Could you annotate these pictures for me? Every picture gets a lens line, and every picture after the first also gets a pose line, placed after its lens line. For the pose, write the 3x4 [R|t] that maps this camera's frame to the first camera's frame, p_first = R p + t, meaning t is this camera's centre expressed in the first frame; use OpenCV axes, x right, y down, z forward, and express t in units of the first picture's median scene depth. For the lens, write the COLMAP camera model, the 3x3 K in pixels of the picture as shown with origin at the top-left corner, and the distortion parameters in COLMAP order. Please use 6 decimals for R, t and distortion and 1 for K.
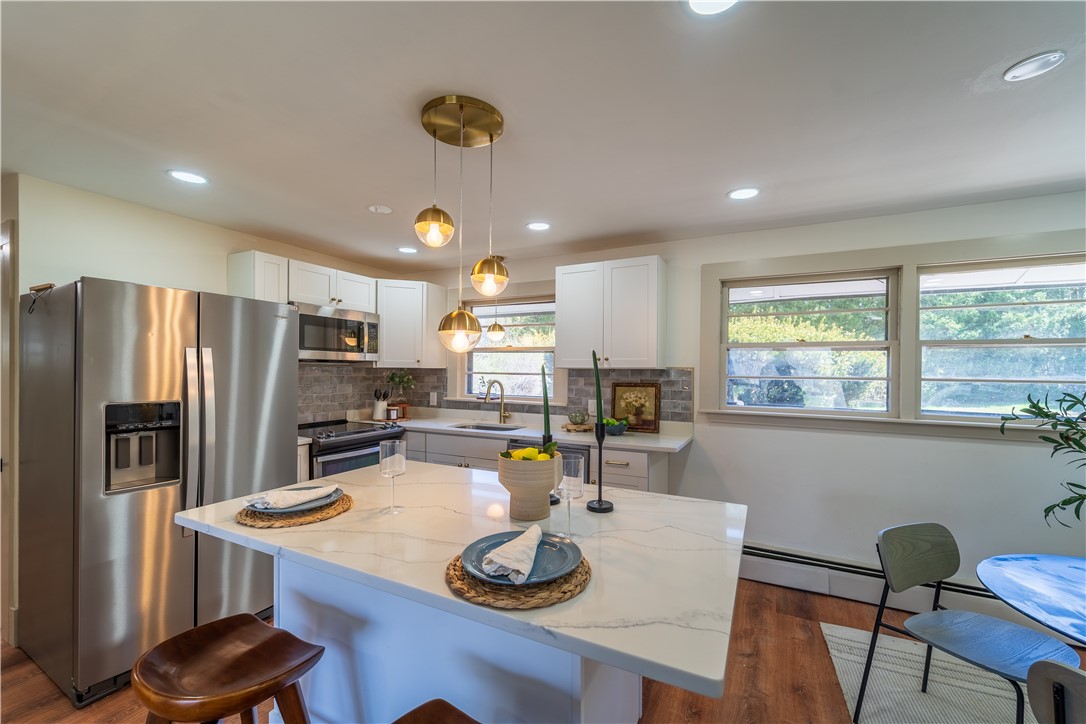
lens RADIAL K [[441.7, 0, 542.4], [0, 441.7, 367.6], [0, 0, 1]] dist [0.050398, -0.000011]
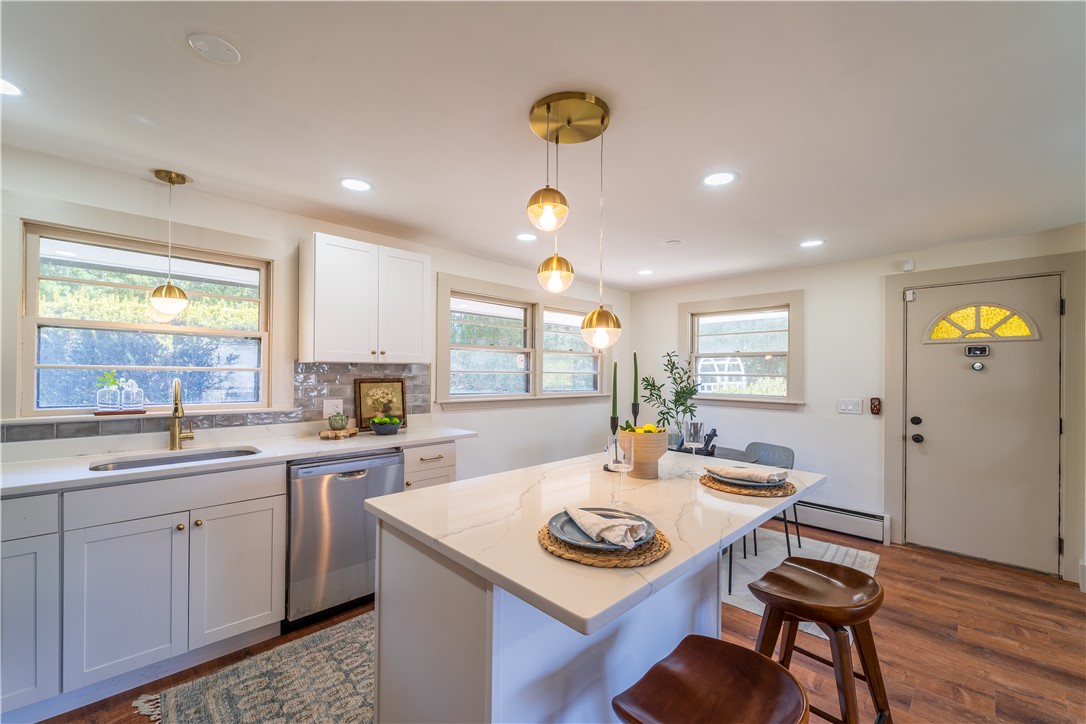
lens RADIAL K [[432.6, 0, 543.0], [0, 432.6, 362.0], [0, 0, 1]] dist [-0.001256, -0.000060]
pose [[0.325409, 0.019090, 0.945381, -0.565759], [-0.007150, 0.999817, -0.017728, 0.013978], [-0.945546, -0.000990, 0.325486, 0.381783]]
